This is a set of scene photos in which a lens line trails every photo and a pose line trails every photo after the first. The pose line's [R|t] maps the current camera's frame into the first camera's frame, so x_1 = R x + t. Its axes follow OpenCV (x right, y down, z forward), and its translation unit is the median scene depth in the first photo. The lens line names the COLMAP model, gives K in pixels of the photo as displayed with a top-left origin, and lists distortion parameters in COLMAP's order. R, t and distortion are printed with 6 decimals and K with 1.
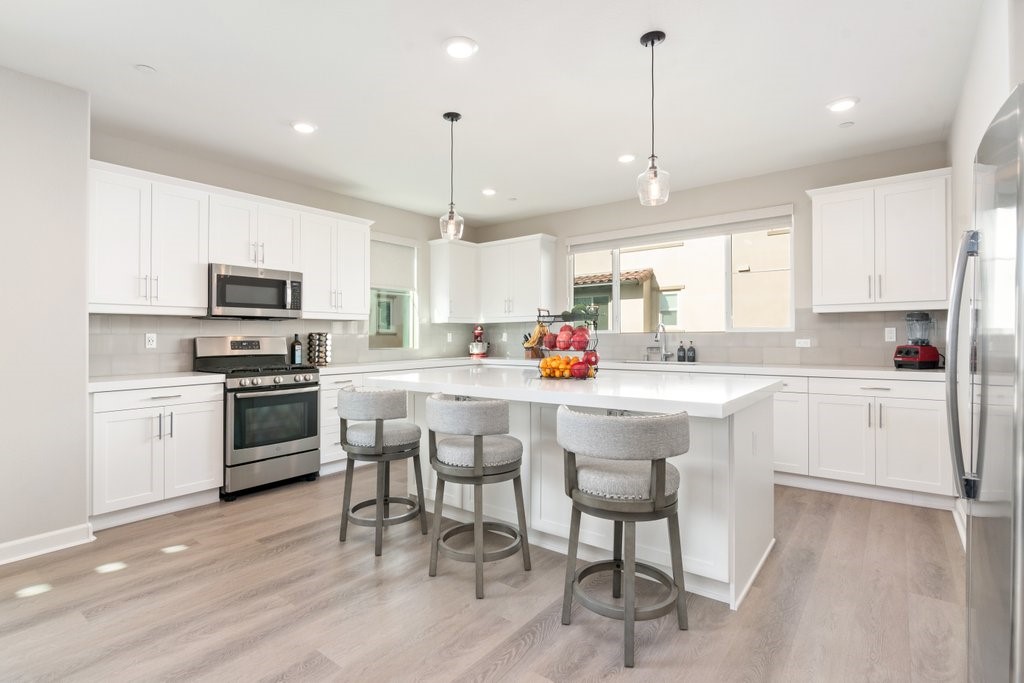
lens RADIAL K [[495.2, 0, 515.0], [0, 495.2, 340.5], [0, 0, 1]] dist [-0.000397, -0.001440]
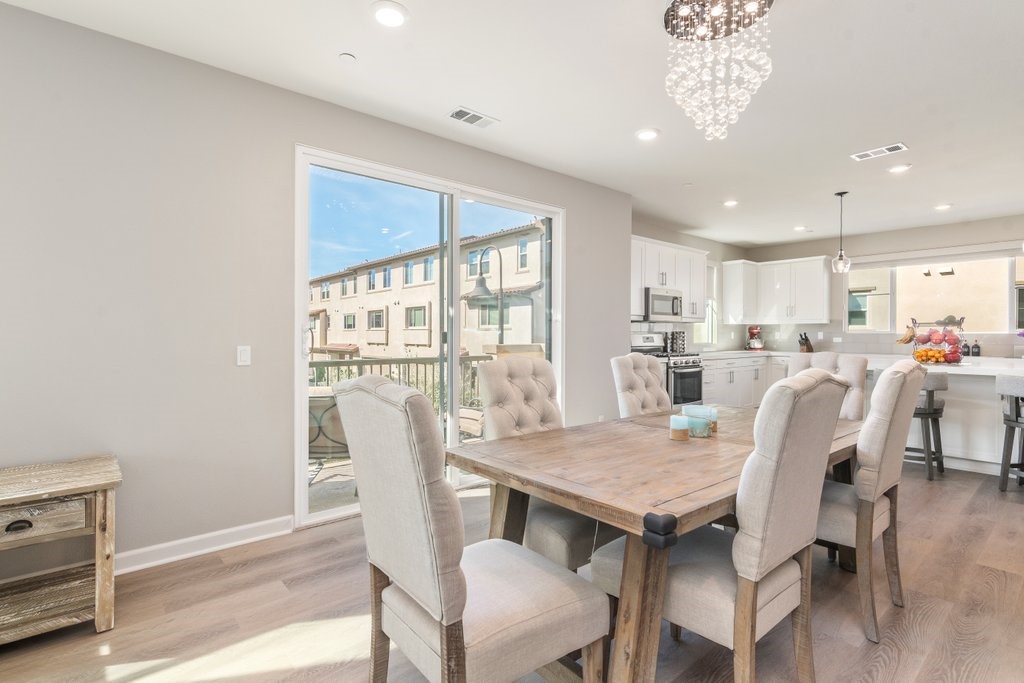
lens RADIAL K [[495.2, 0, 513.5], [0, 495.2, 336.5], [0, 0, 1]] dist [-0.000397, -0.001440]
pose [[0.978162, 0.010164, -0.207596, -0.546392], [-0.010633, 0.999943, -0.001143, 0.006100], [0.207573, 0.003326, 0.978214, -0.498063]]
